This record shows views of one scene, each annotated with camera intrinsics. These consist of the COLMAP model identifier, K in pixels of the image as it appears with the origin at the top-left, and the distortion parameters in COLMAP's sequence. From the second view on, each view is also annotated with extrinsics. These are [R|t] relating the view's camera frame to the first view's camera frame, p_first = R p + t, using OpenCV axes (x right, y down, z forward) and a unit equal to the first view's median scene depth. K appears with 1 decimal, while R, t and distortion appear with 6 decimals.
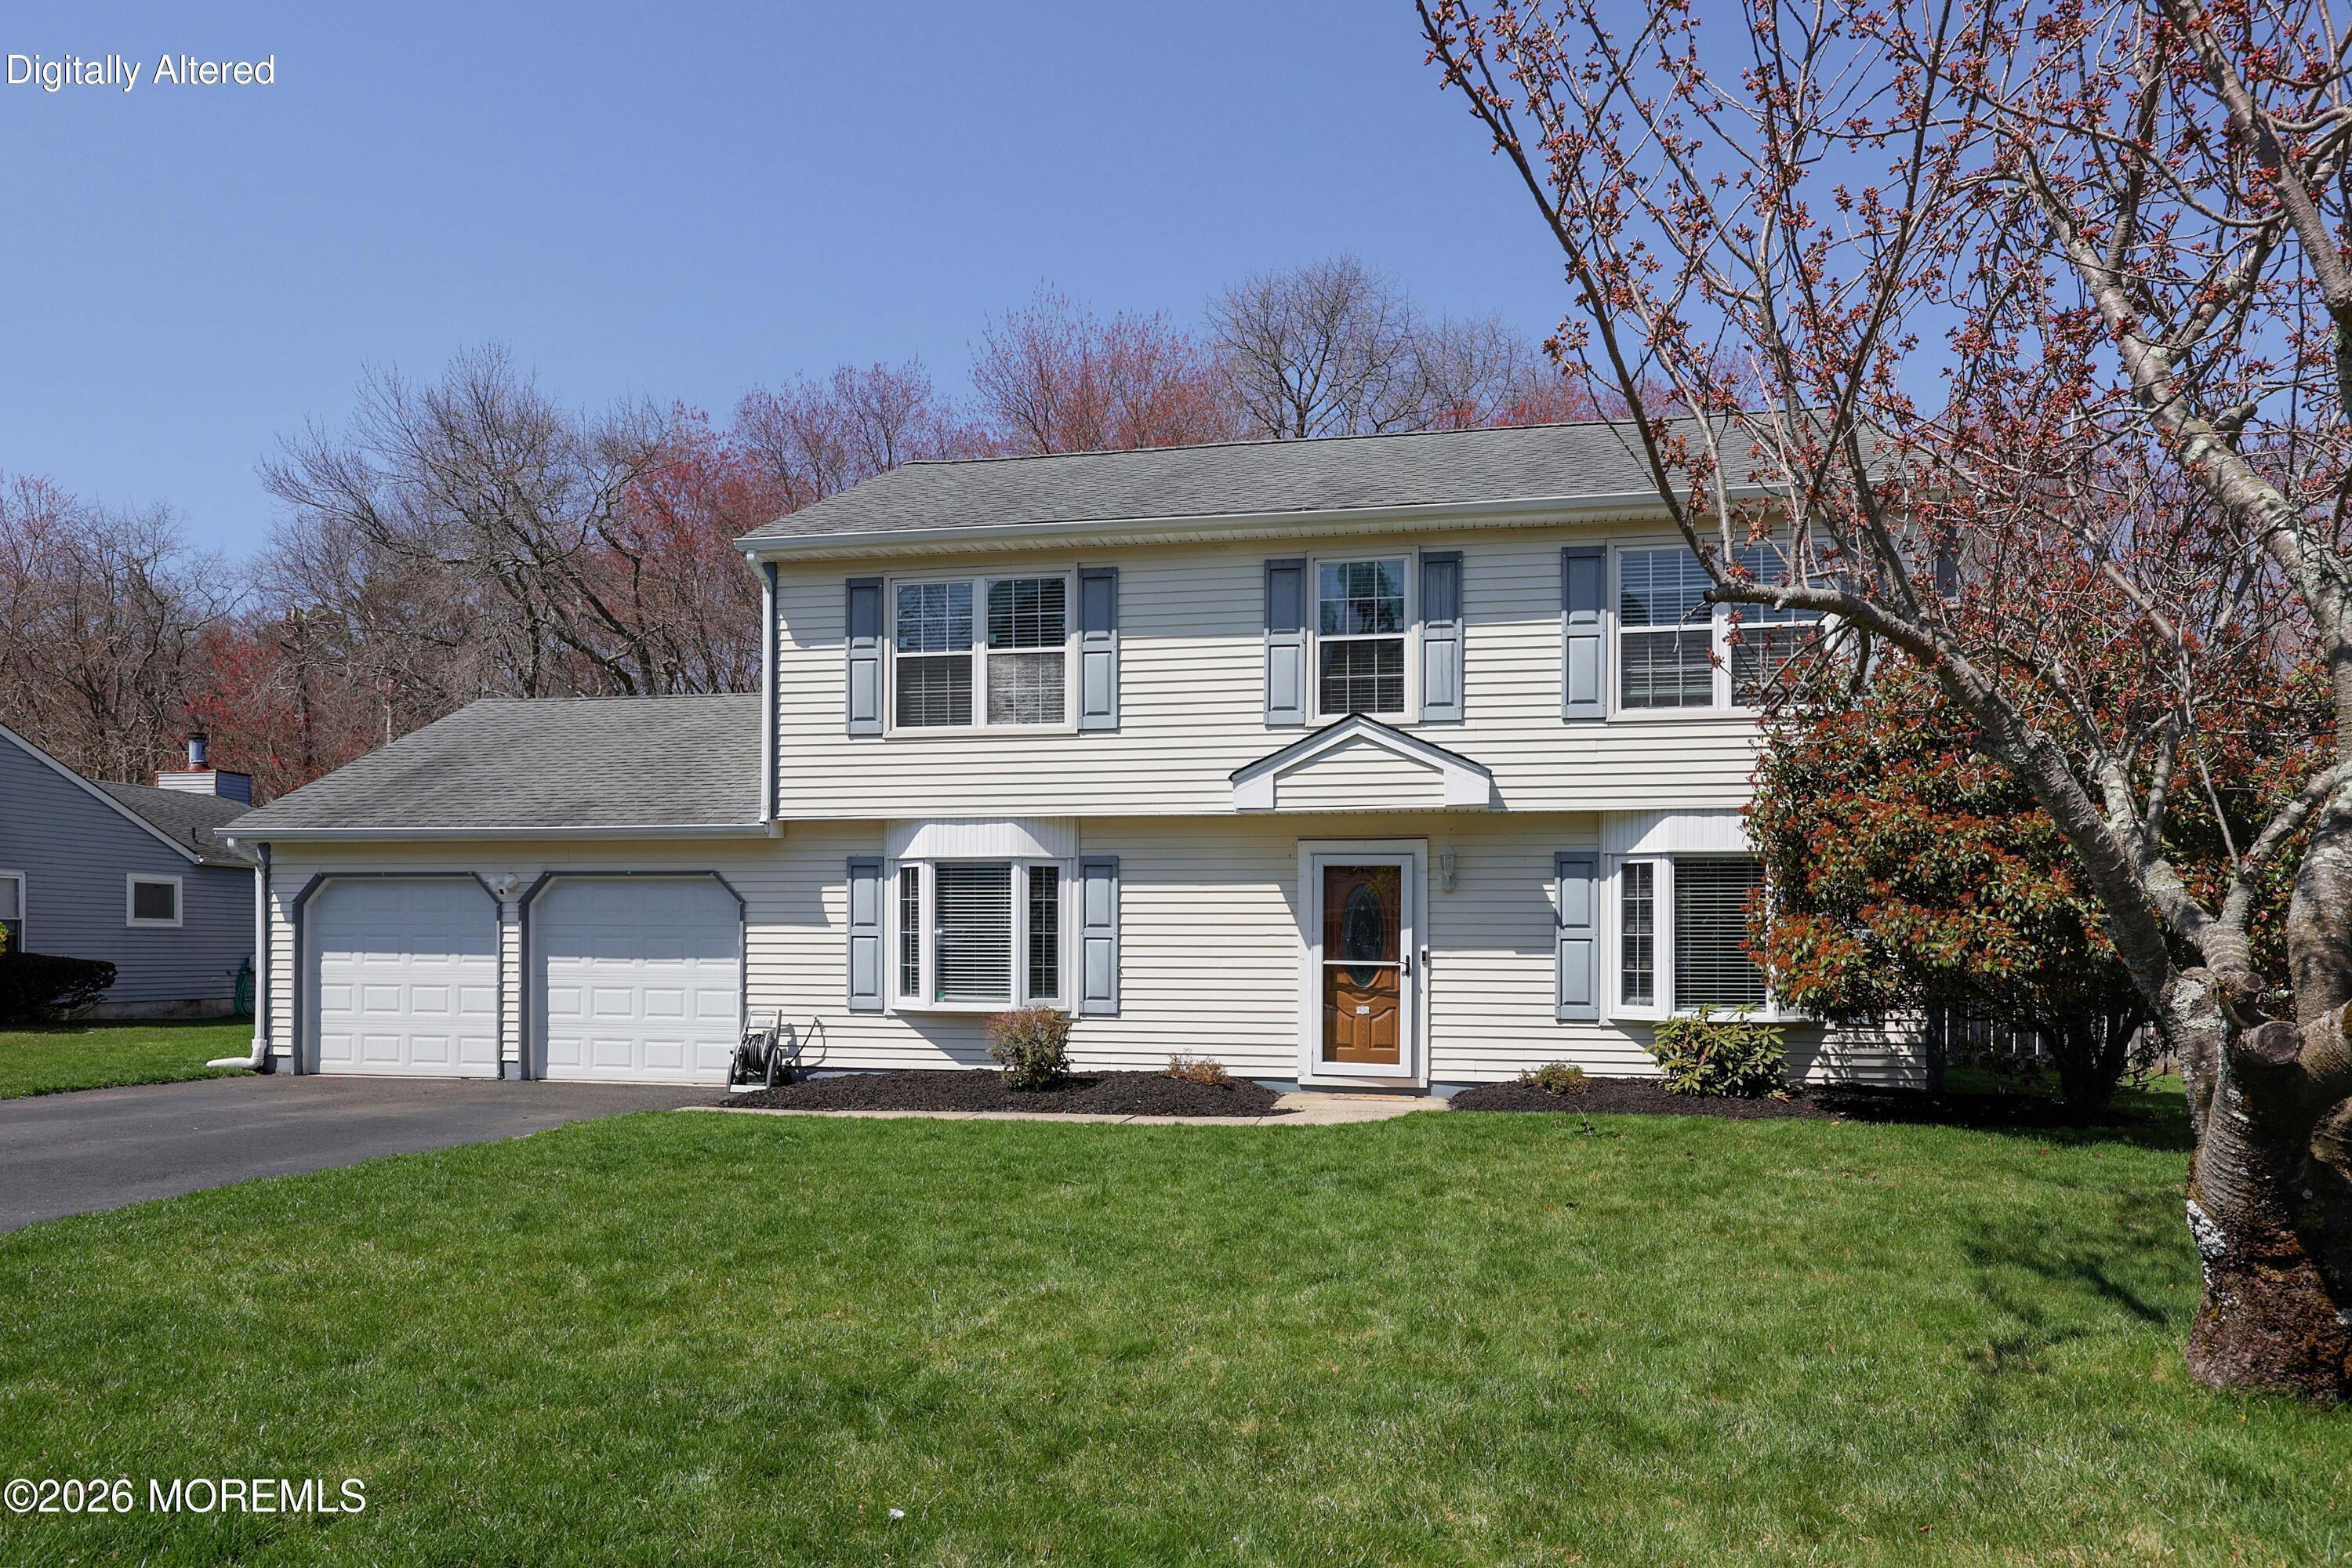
lens RADIAL K [[1401.5, 0, 1180.1], [0, 1401.5, 938.0], [0, 0, 1]] dist [0.000008, -0.000328]
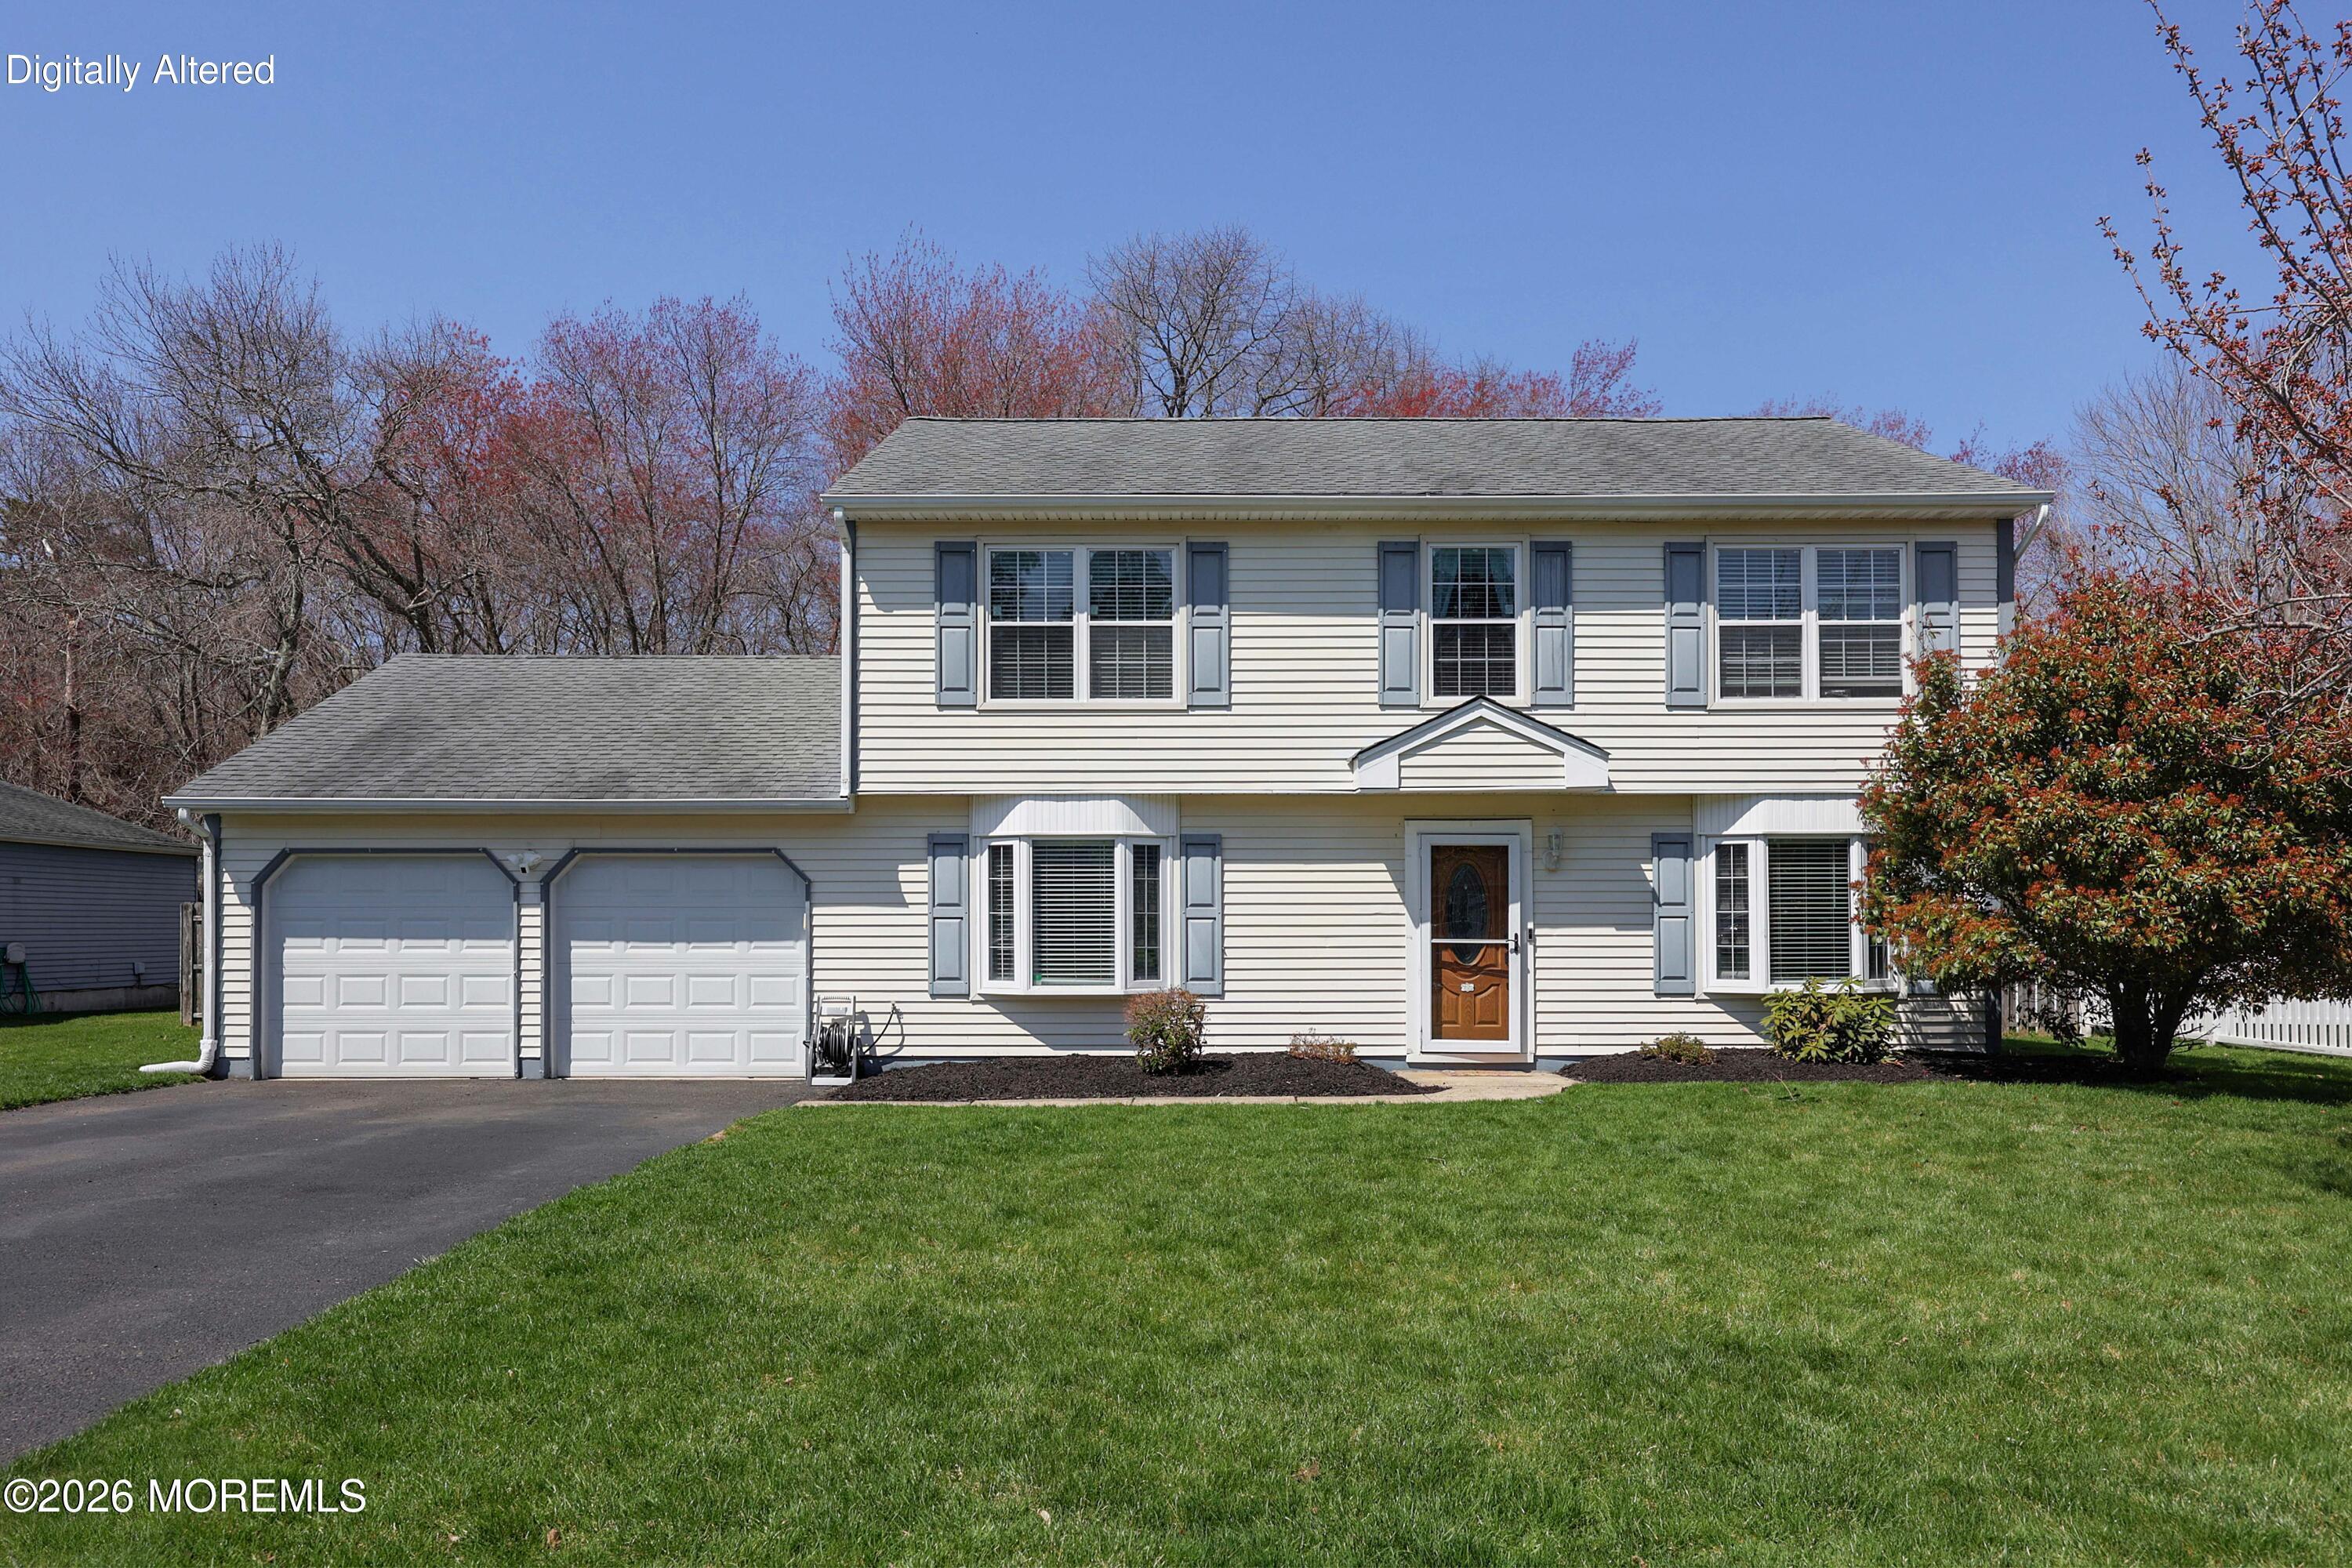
lens RADIAL K [[1464.1, 0, 1174.1], [0, 1464.1, 901.6], [0, 0, 1]] dist [0.000396, -0.000297]
pose [[0.983083, -0.003409, 0.183131, -0.266379], [0.005350, 0.999935, -0.010106, -0.001117], [-0.183084, 0.010915, 0.983037, -0.003870]]
